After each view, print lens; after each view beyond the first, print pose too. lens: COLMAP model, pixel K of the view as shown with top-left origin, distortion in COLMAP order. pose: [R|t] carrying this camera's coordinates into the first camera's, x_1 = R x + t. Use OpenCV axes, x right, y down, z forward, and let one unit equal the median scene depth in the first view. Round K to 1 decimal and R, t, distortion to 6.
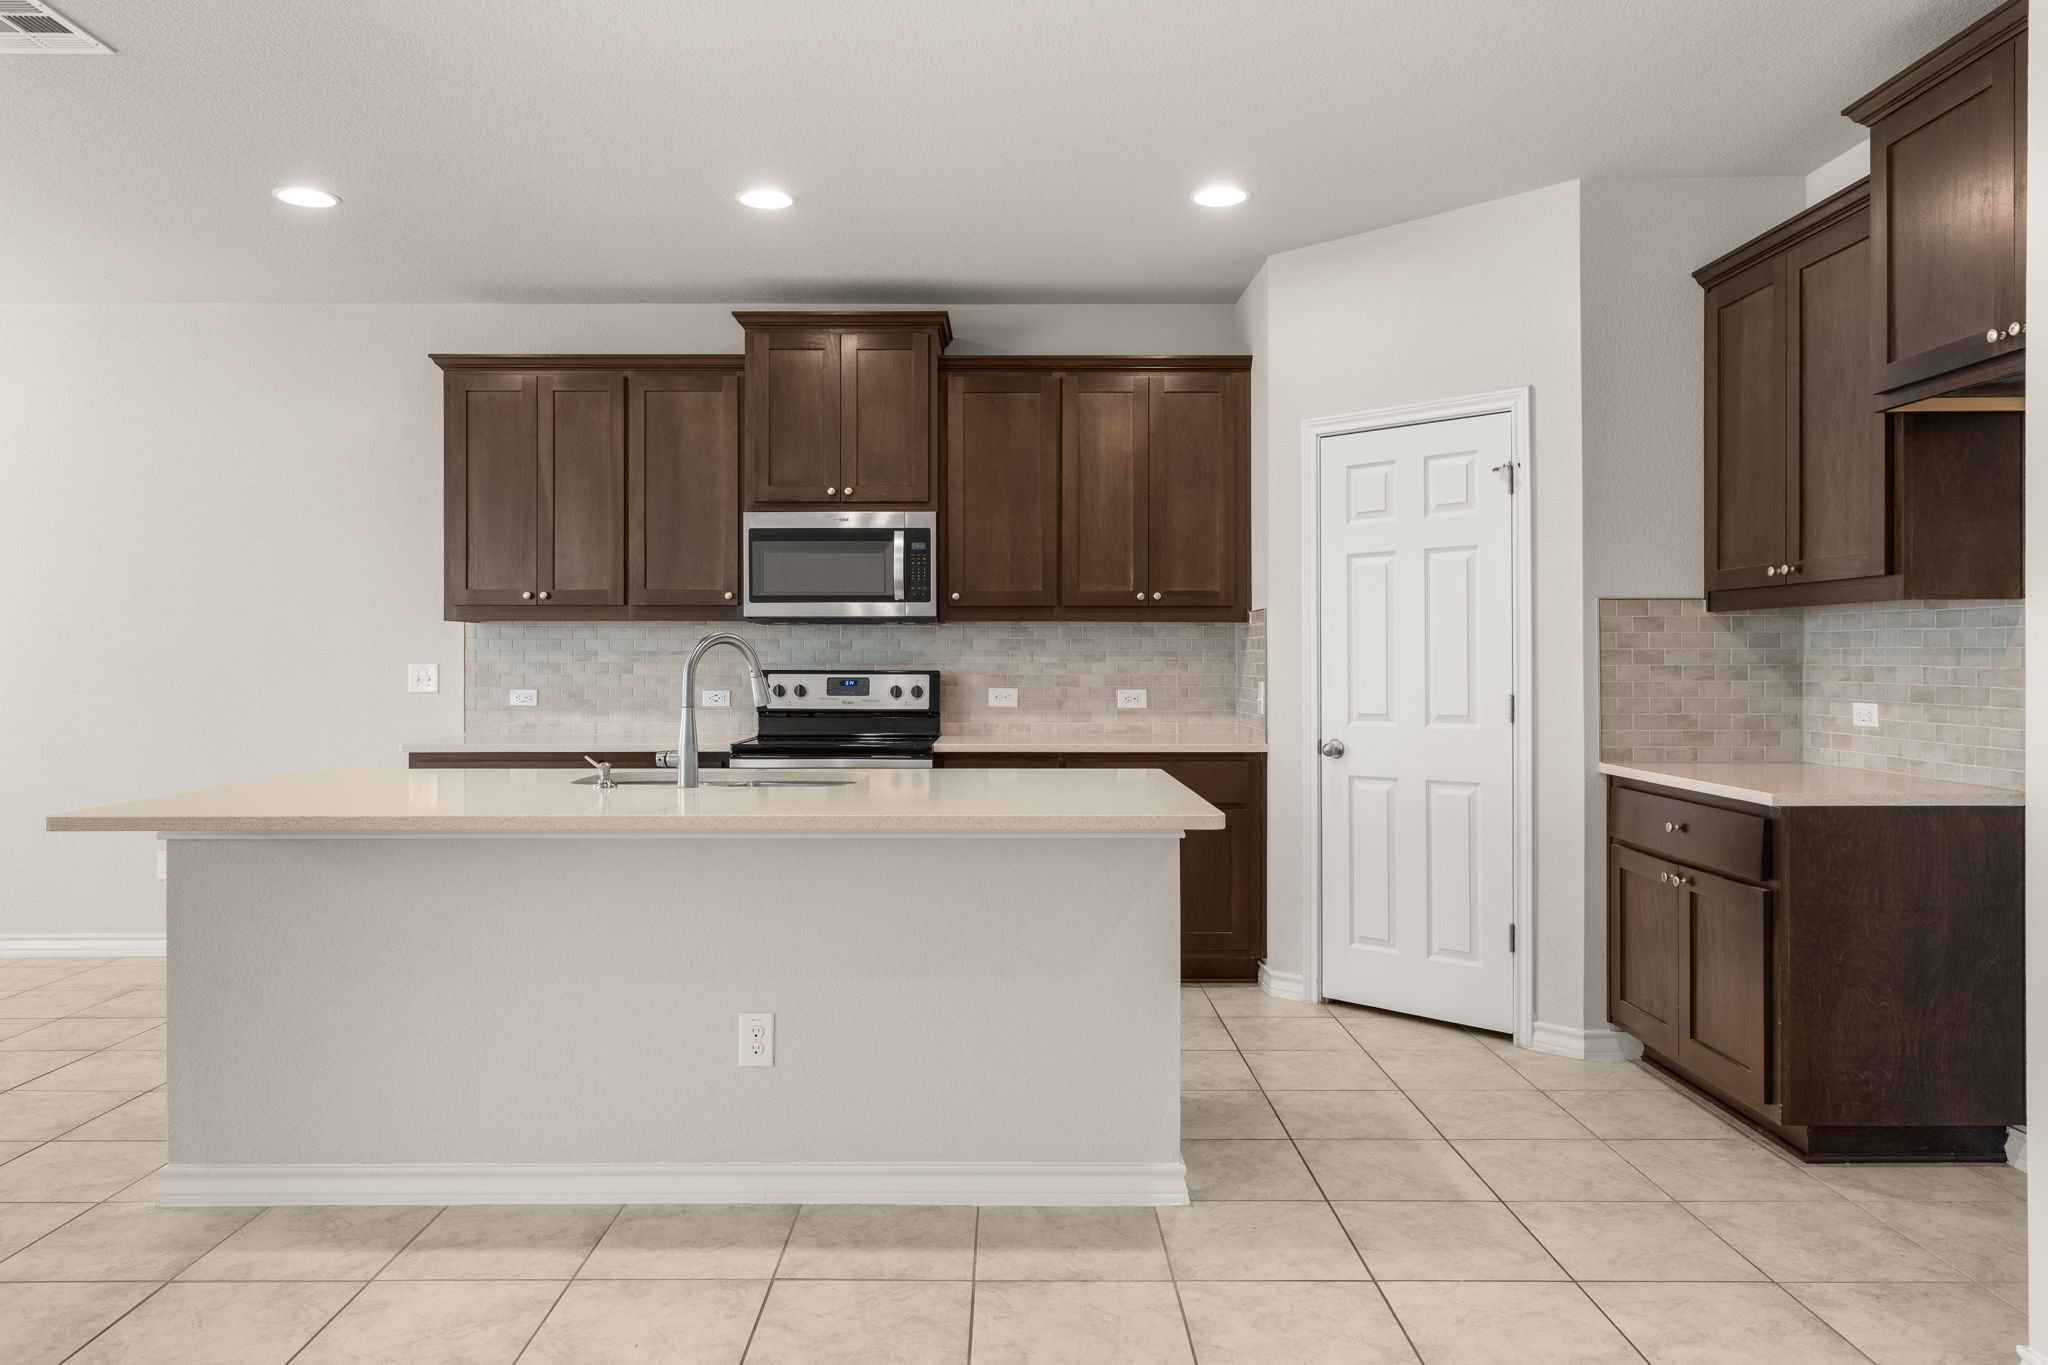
lens RADIAL K [[1369.8, 0, 1014.9], [0, 1369.8, 668.7], [0, 0, 1]] dist [0.005063, -0.000785]
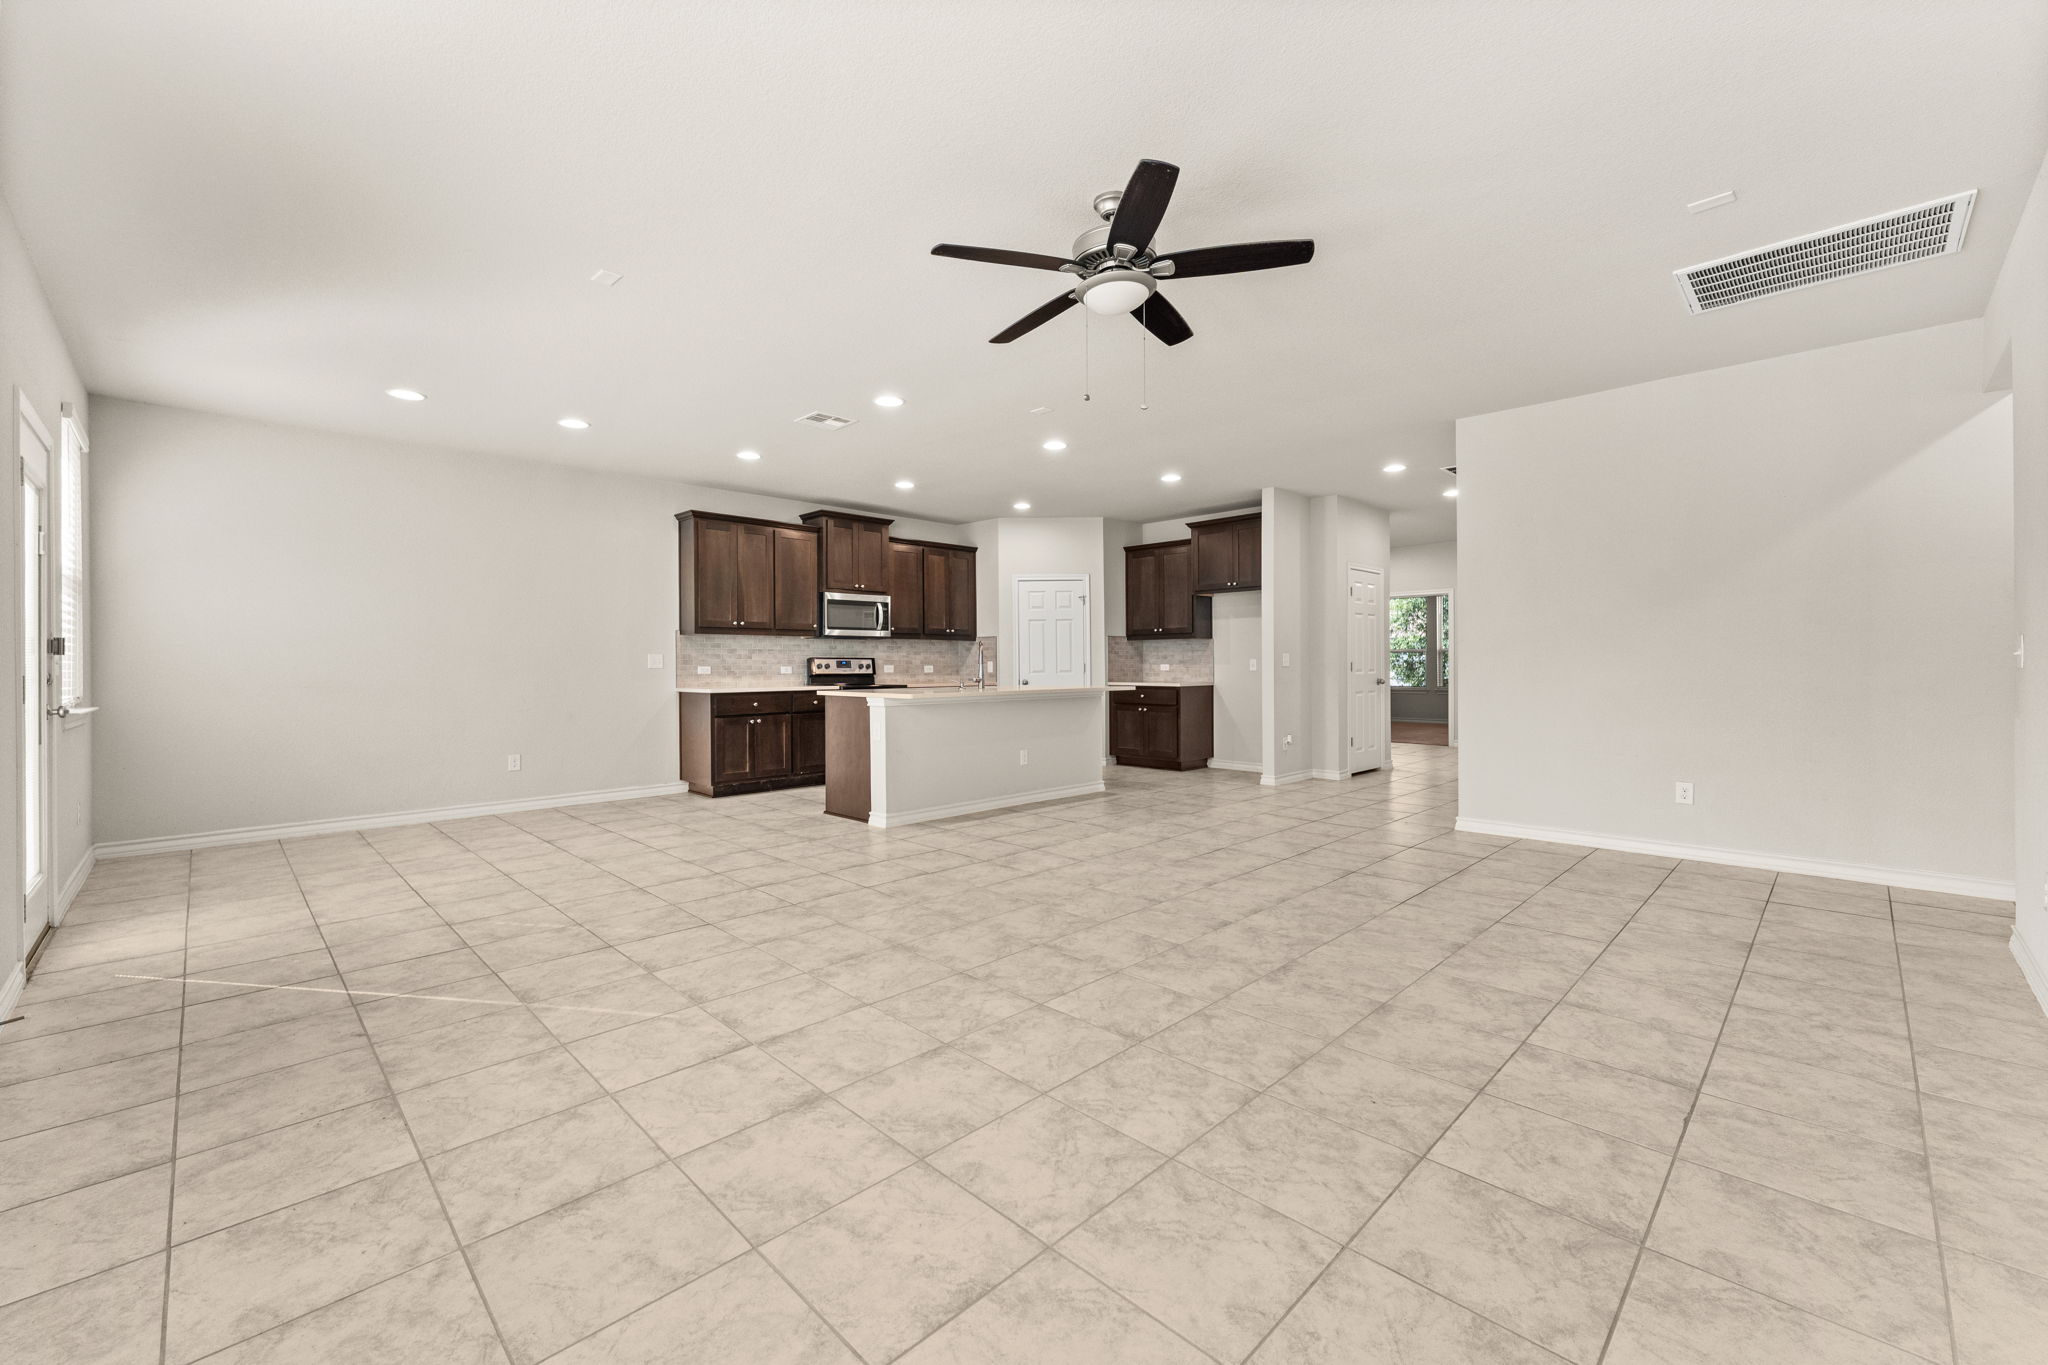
lens RADIAL K [[824.3, 0, 1035.1], [0, 824.3, 663.2], [0, 0, 1]] dist [0.001327, -0.001750]
pose [[0.707705, -0.001128, 0.706507, -0.953138], [0.010683, 0.999901, -0.009105, 0.029047], [-0.706427, 0.013991, 0.707647, -0.294308]]
